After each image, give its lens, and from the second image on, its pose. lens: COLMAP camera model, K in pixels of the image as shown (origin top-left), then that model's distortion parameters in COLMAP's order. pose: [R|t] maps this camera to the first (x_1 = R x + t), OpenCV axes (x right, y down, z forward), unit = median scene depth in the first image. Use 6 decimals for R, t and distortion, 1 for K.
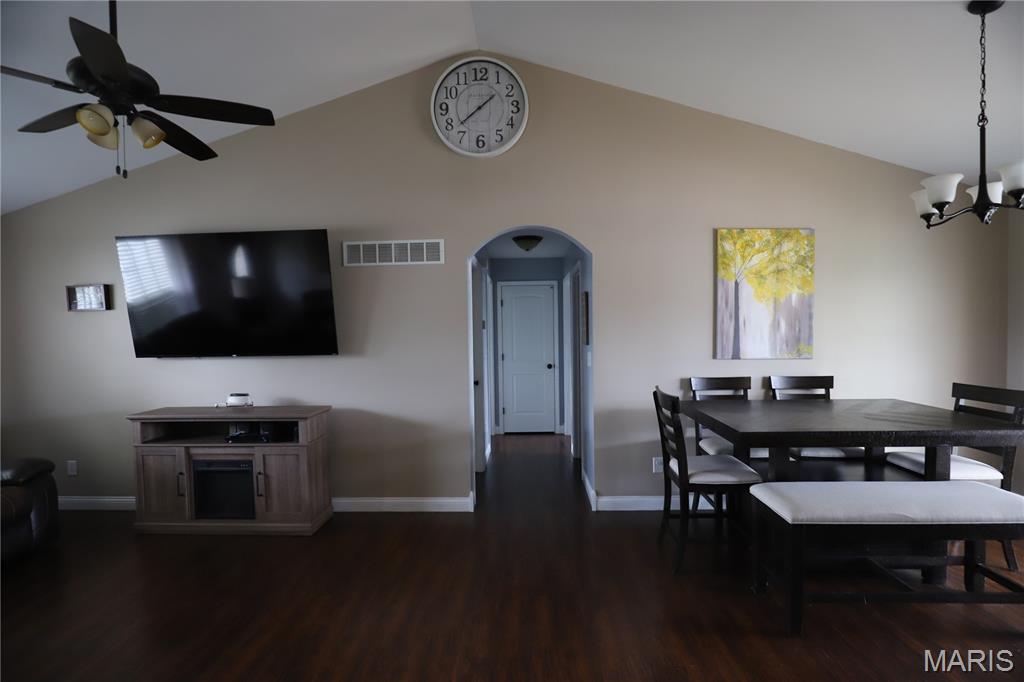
lens RADIAL K [[472.5, 0, 512.2], [0, 472.5, 346.6], [0, 0, 1]] dist [-0.034552, 0.007265]
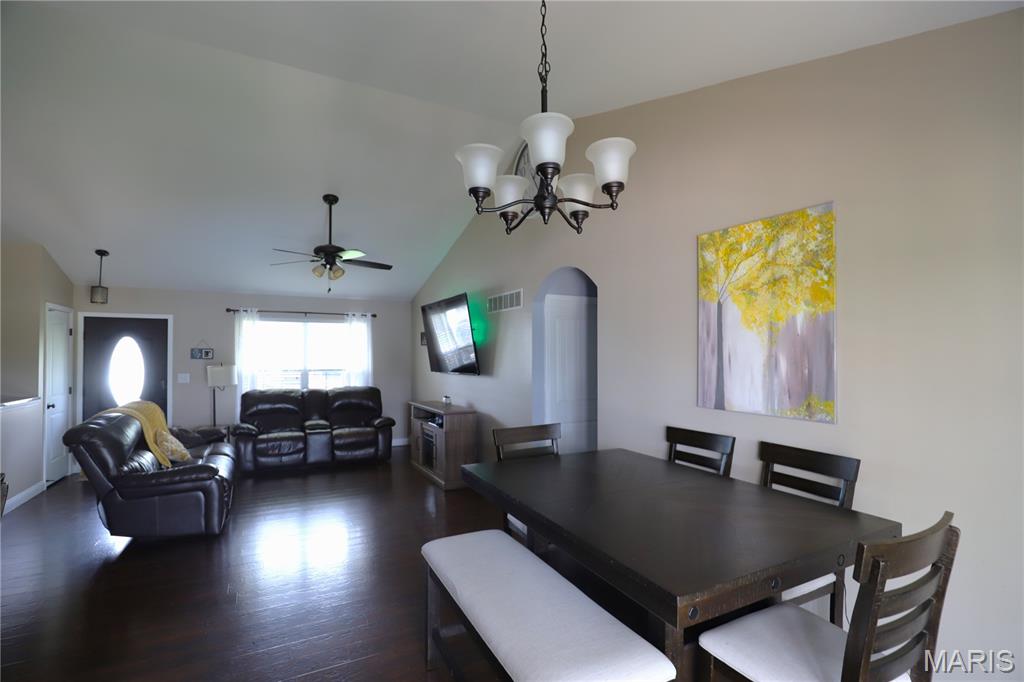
lens RADIAL K [[472.5, 0, 512.2], [0, 472.5, 346.6], [0, 0, 1]] dist [-0.034552, 0.007265]
pose [[0.497818, -0.003114, -0.867276, 0.951506], [-0.031149, 0.999284, -0.021468, -0.044731], [0.866722, 0.037702, 0.497364, 0.363316]]
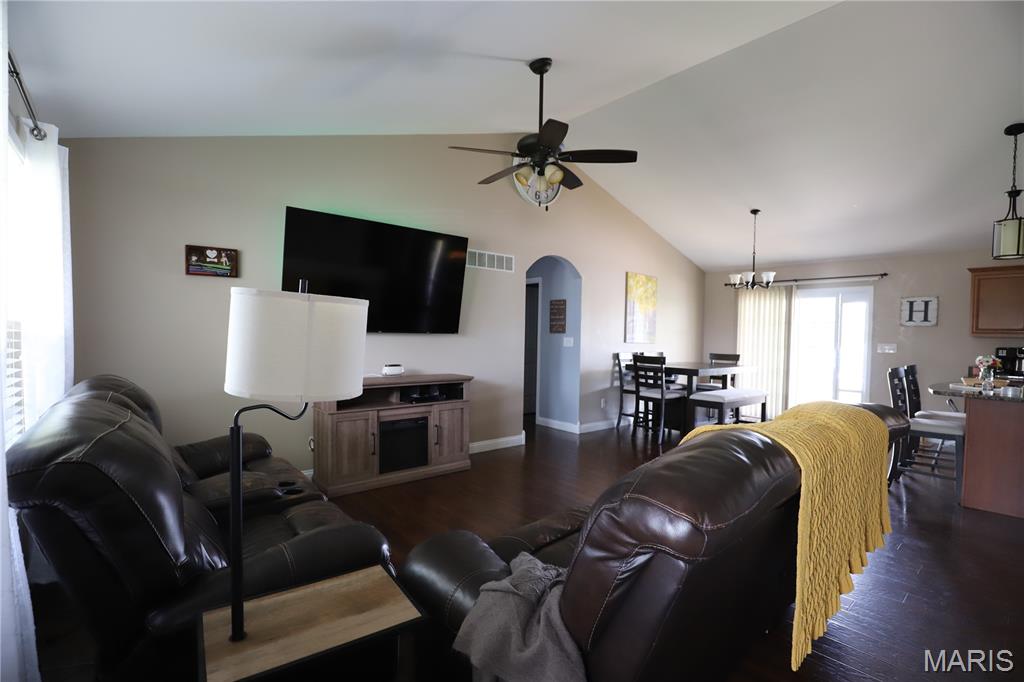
lens RADIAL K [[472.5, 0, 512.2], [0, 472.5, 346.6], [0, 0, 1]] dist [-0.034552, 0.007265]
pose [[0.740280, 0.013288, 0.672167, -1.139526], [-0.008412, 0.999909, -0.010503, 0.065367], [-0.672246, 0.002121, 0.740325, -0.062892]]
